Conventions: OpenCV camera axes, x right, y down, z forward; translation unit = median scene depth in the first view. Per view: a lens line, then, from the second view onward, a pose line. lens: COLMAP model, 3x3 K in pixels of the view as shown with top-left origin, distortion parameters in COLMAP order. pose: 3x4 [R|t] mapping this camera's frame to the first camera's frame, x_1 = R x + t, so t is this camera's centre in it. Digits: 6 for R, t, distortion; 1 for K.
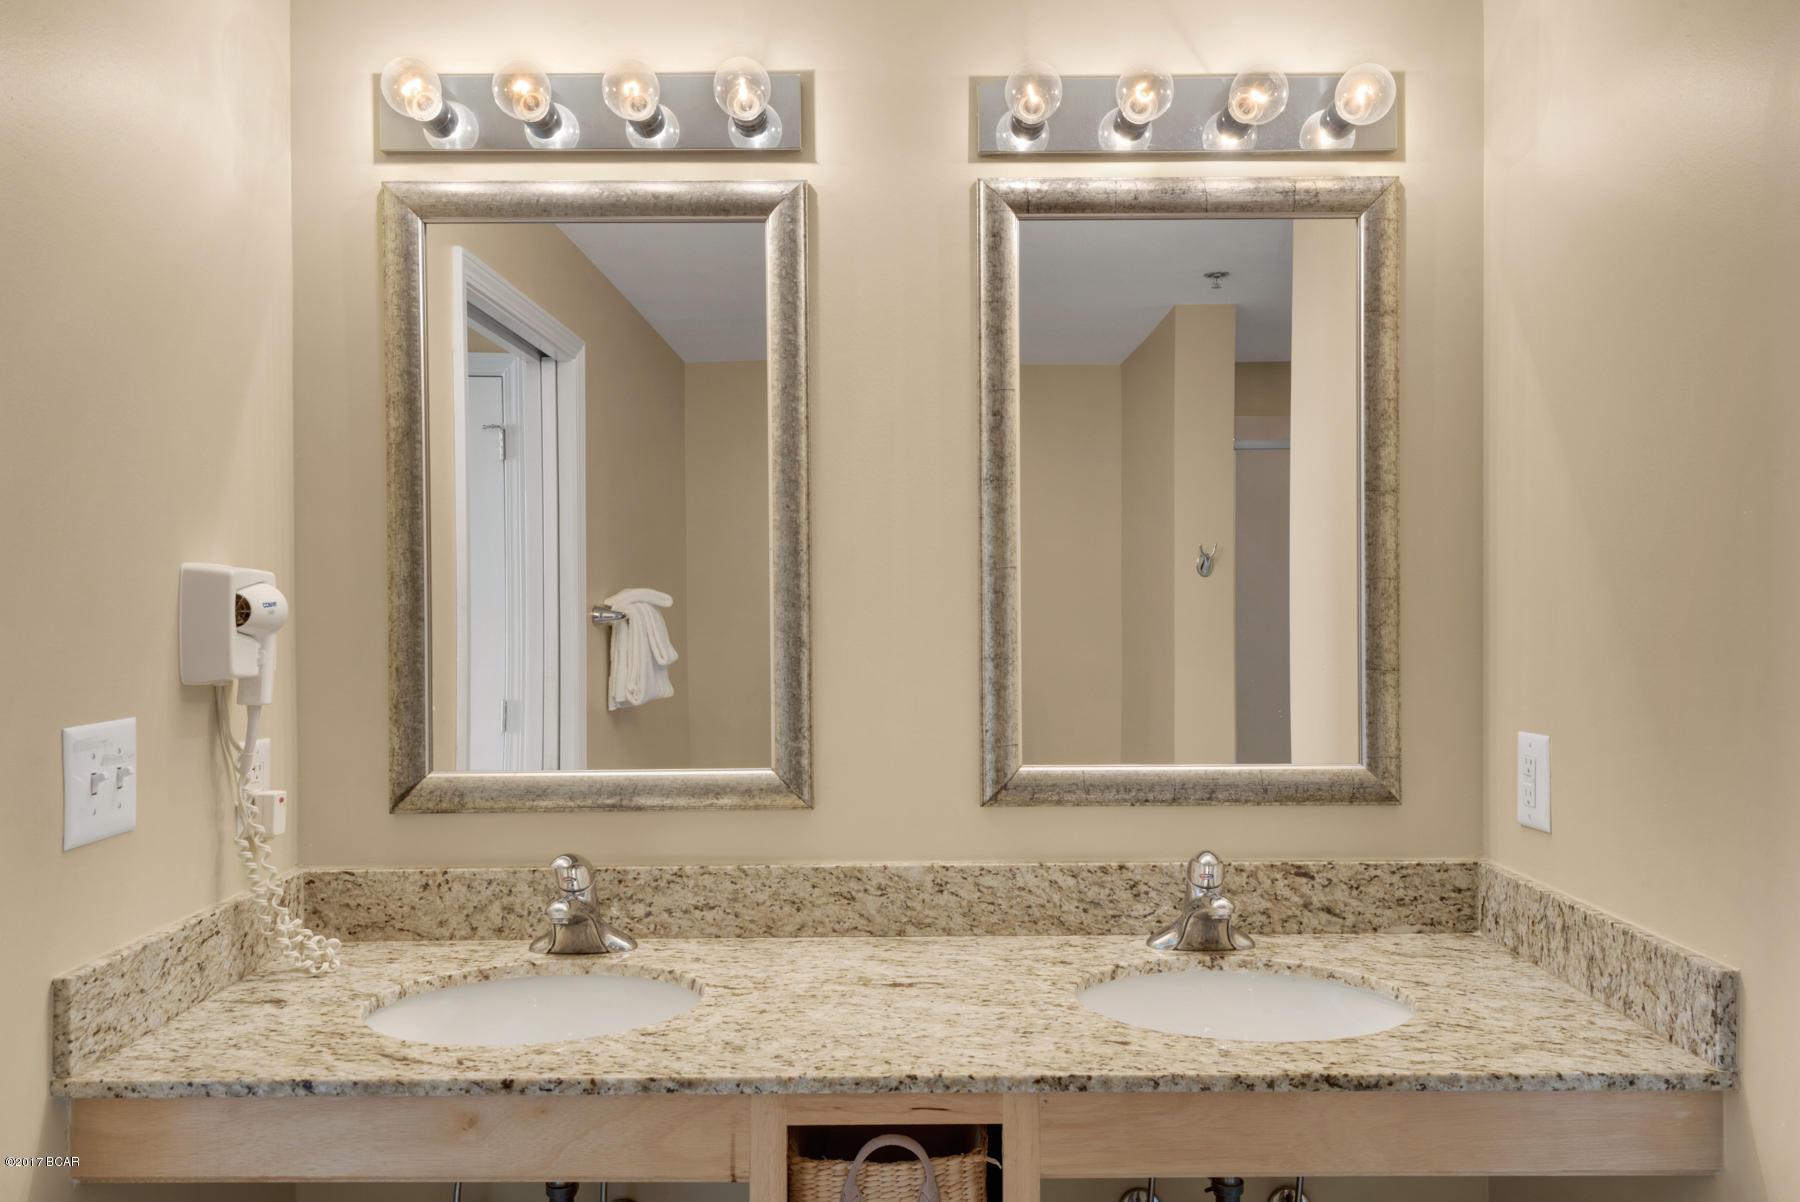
lens RADIAL K [[1275.6, 0, 900.0], [0, 1275.6, 601.0], [0, 0, 1]] dist [0.028582, -0.006313]
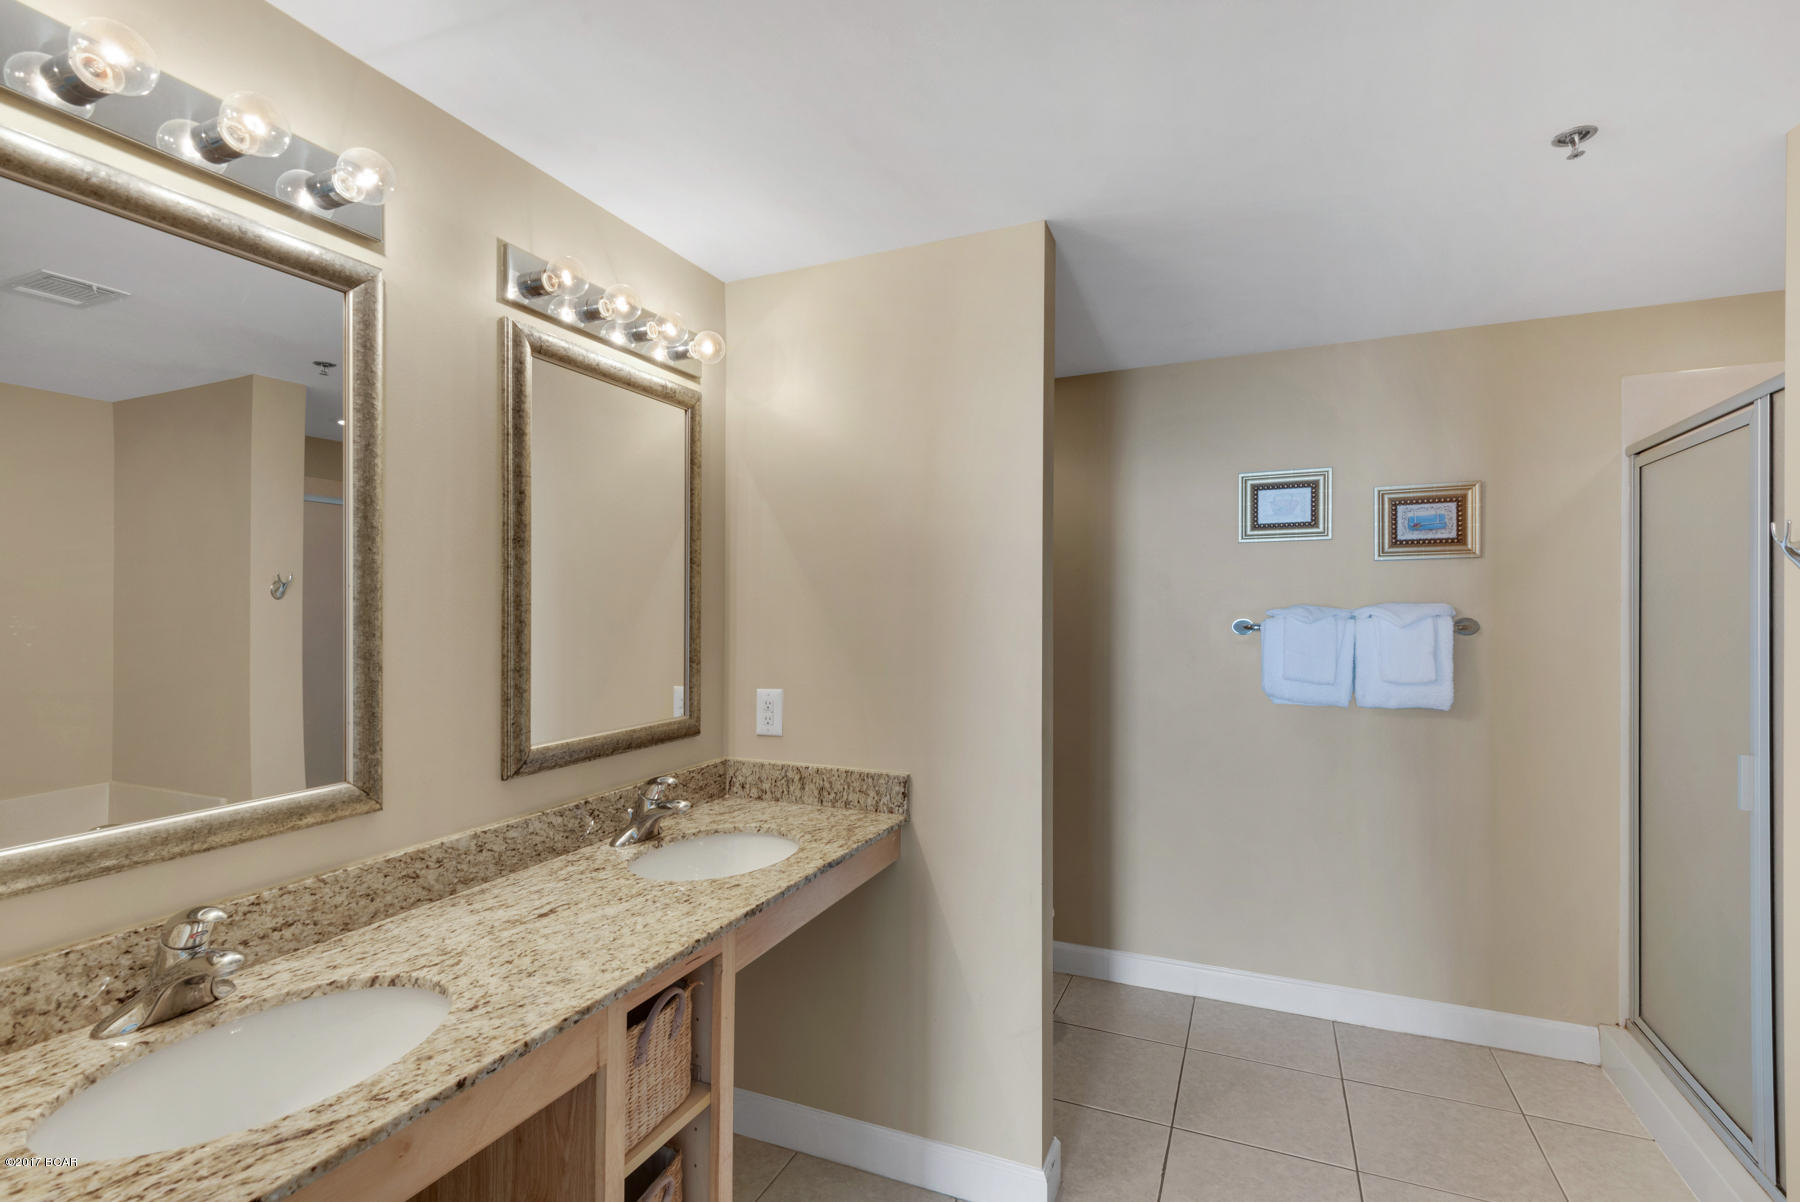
lens RADIAL K [[818.5, 0, 900.0], [0, 818.5, 601.0], [0, 0, 1]] dist [0.034789, -0.013541]
pose [[0.411830, 0.011190, 0.911192, -0.569718], [-0.002499, 0.999935, -0.011150, -0.020845], [-0.911257, 0.002315, 0.411832, 0.258004]]
